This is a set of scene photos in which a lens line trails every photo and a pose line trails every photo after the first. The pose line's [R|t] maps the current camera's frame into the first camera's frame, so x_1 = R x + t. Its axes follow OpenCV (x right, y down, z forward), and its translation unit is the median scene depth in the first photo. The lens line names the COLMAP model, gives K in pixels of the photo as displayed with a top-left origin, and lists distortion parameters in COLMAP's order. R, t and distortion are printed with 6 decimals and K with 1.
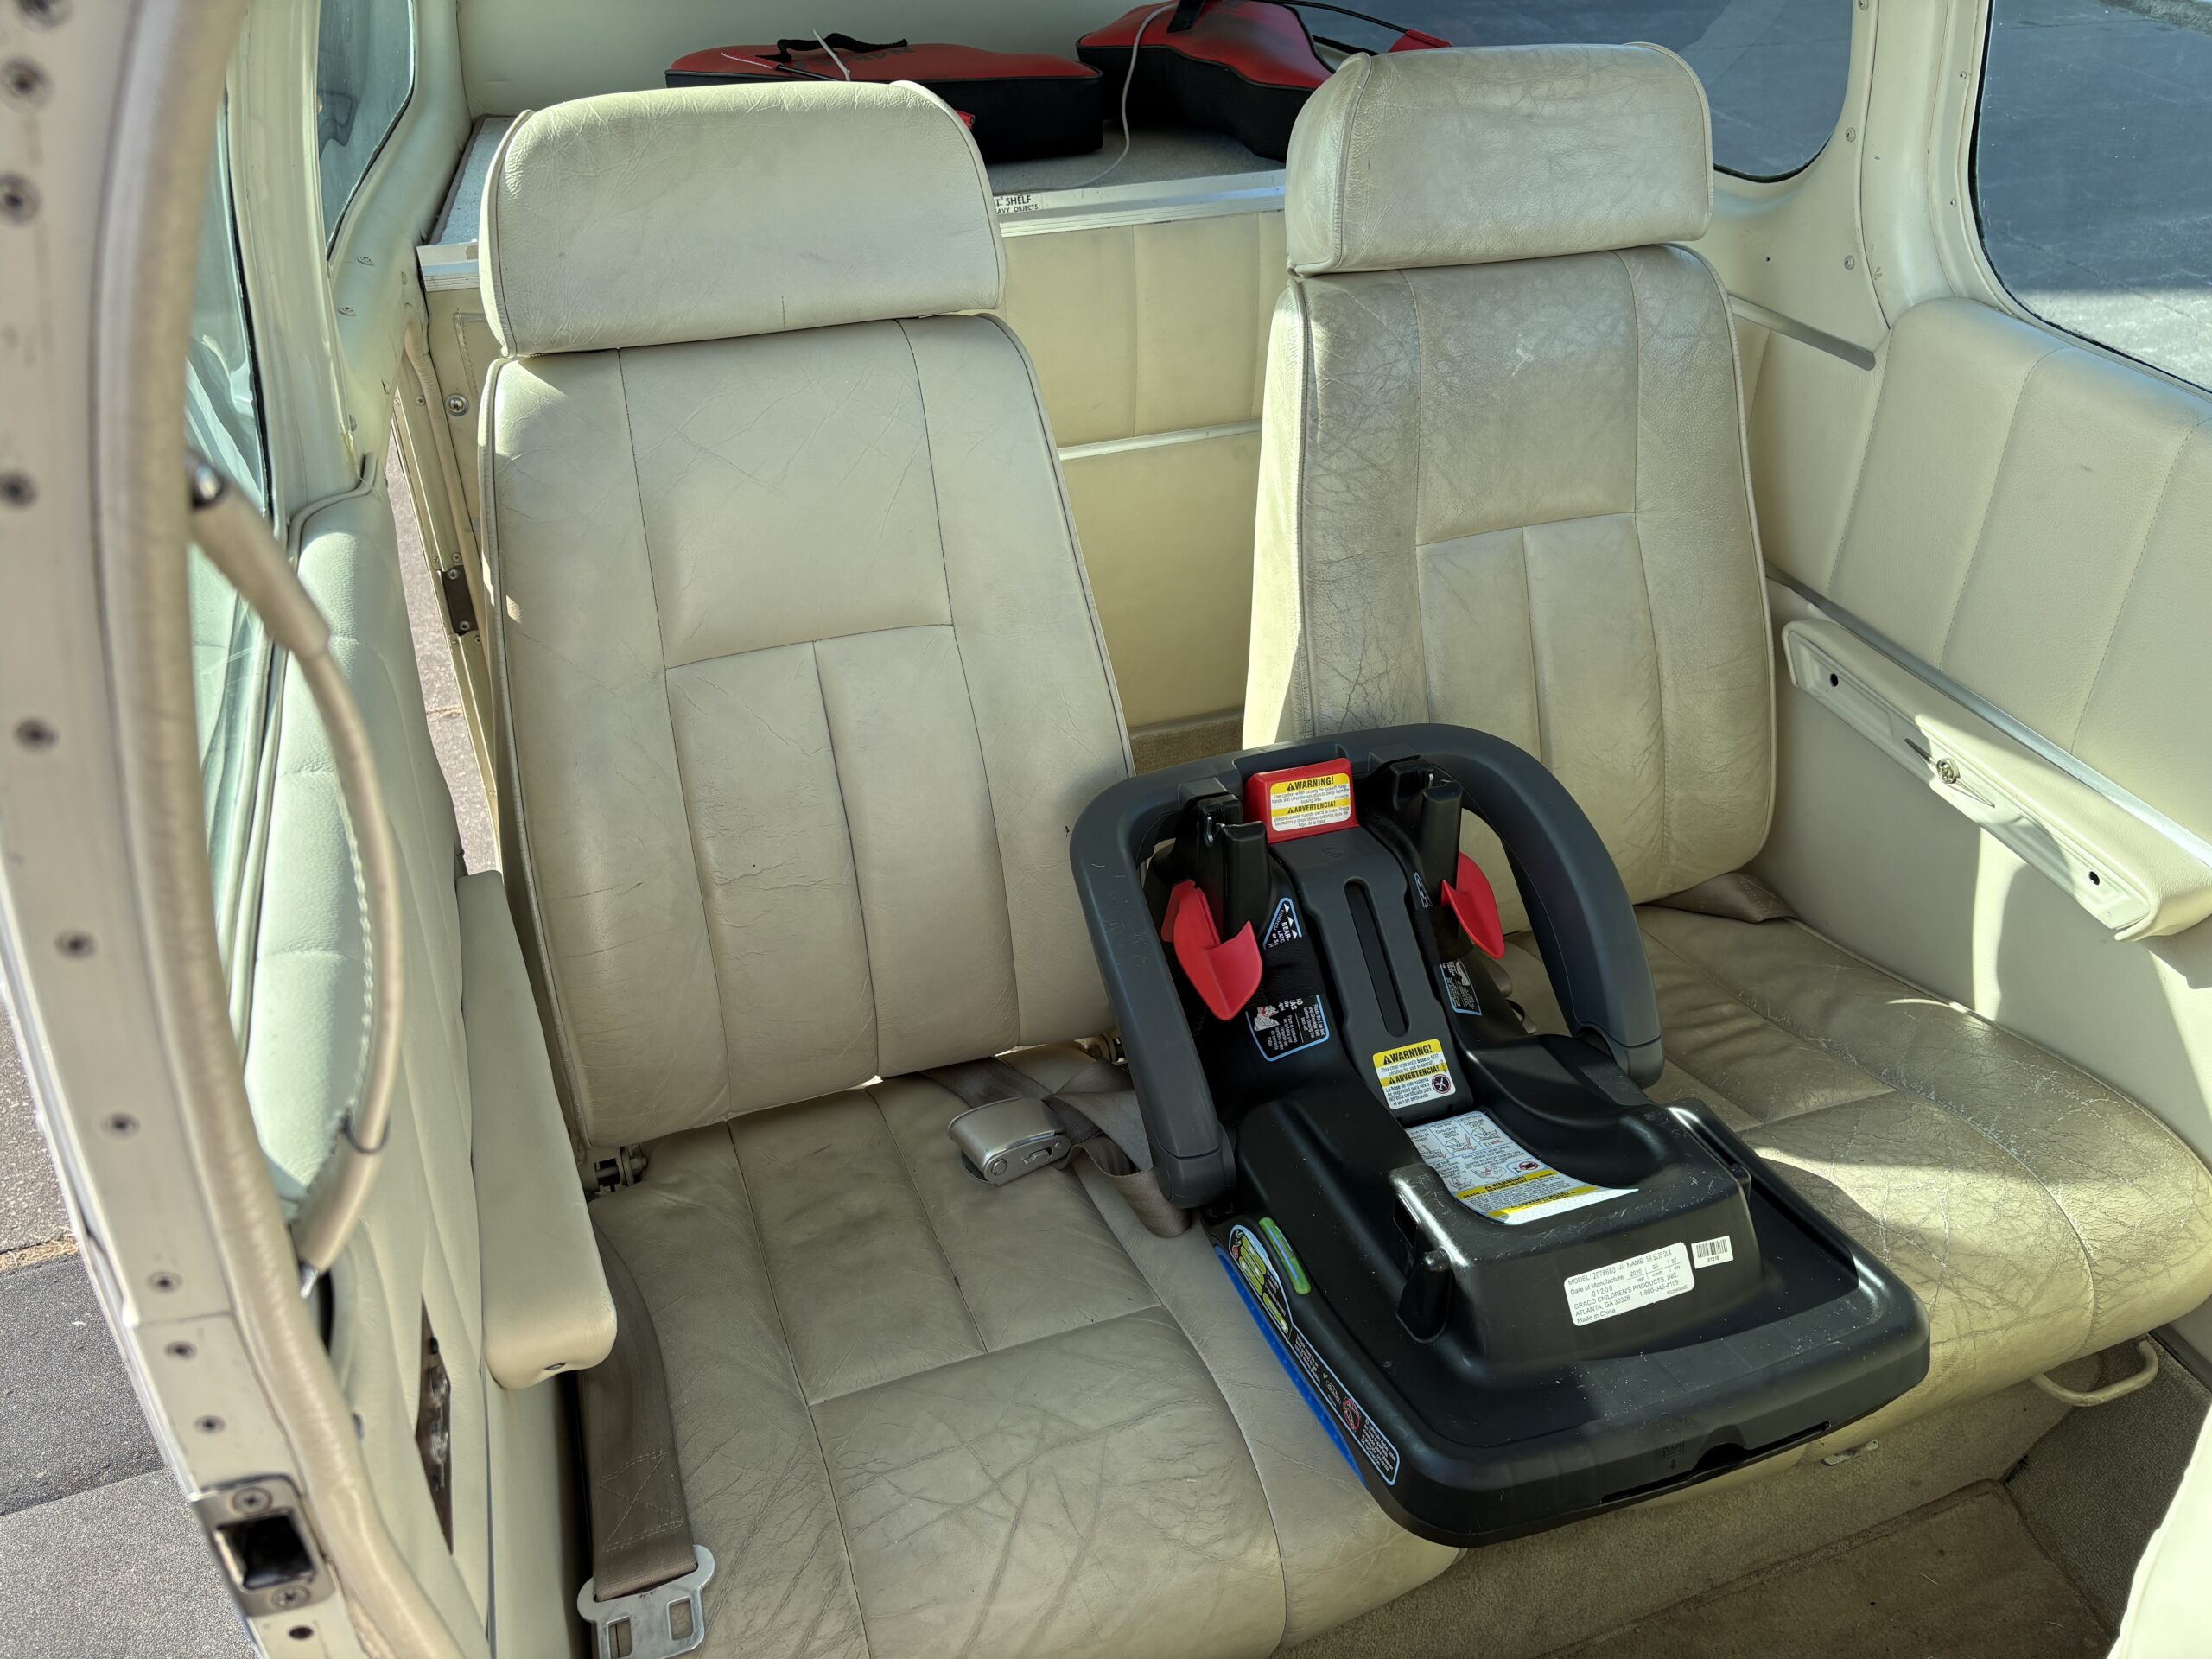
lens RADIAL K [[1682.1, 0, 1106.0], [0, 1682.1, 829.5], [0, 0, 1]] dist [0.084341, -0.104430]
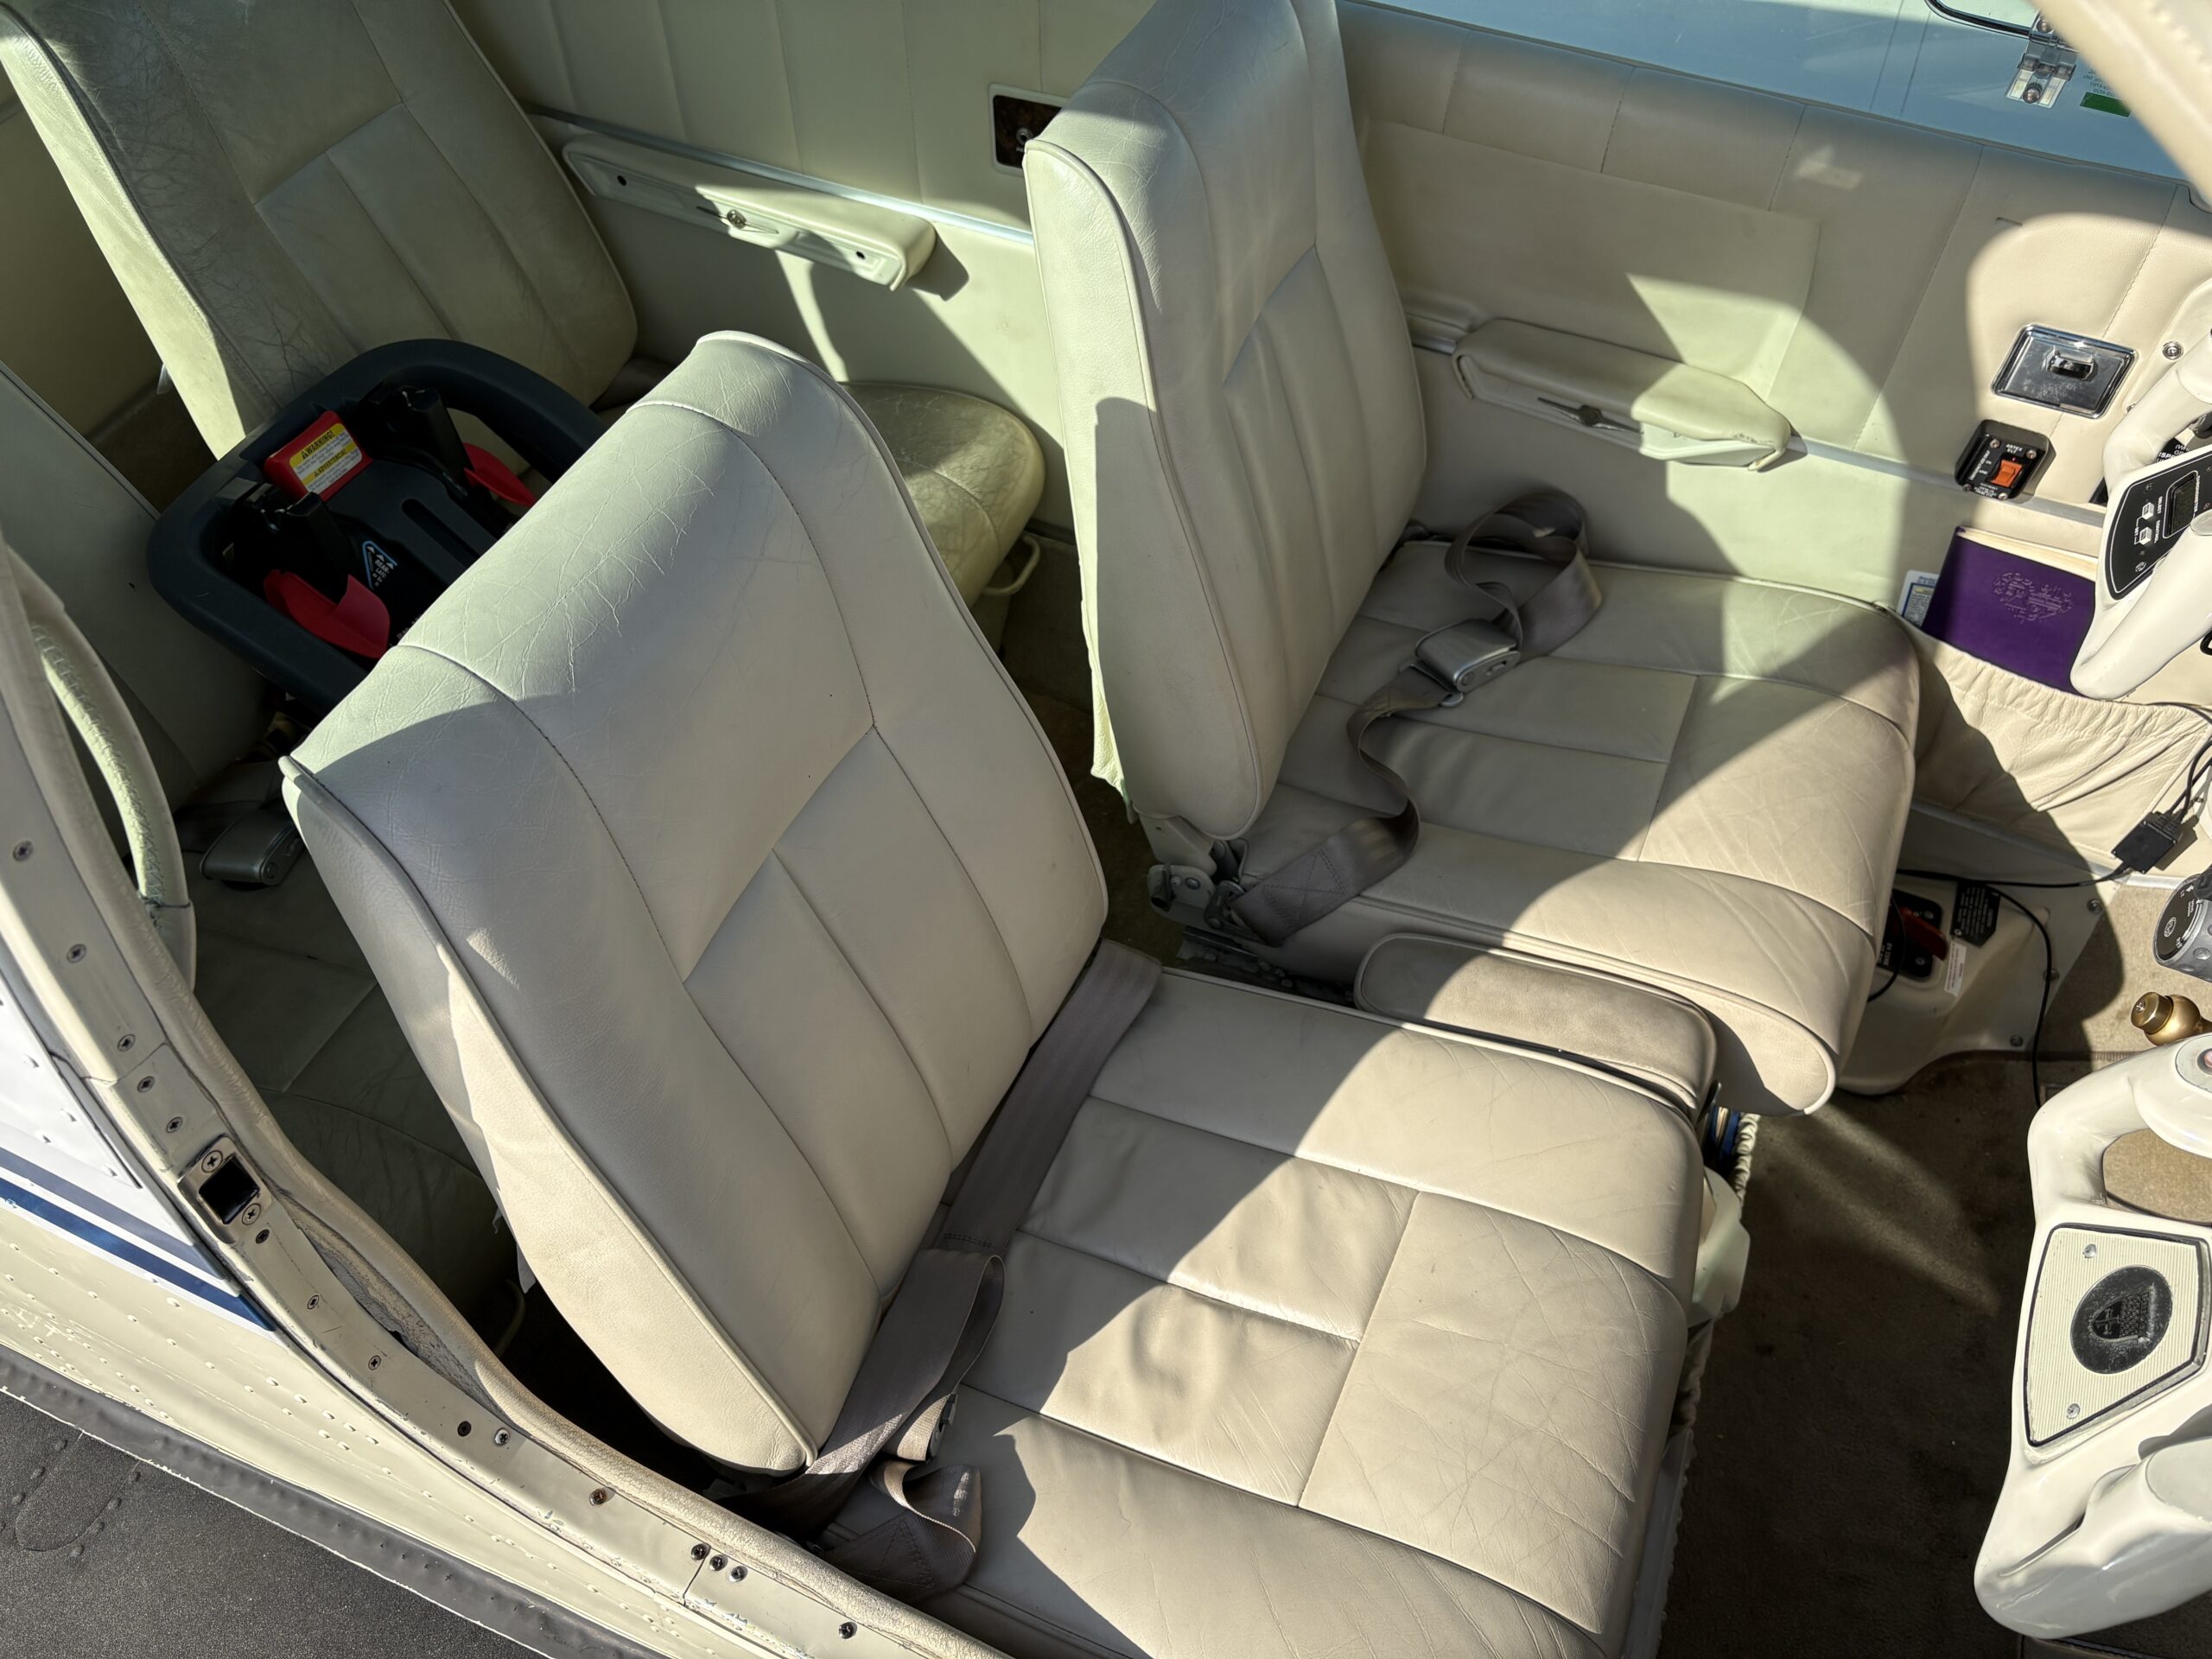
lens RADIAL K [[1736.0, 0, 1106.0], [0, 1736.0, 829.5], [0, 0, 1]] dist [0.100316, -0.118935]
pose [[0.683106, -0.559890, 0.468923, -0.217884], [0.409900, 0.825340, 0.388324, -0.056652], [-0.604440, -0.073055, 0.793294, -0.292852]]
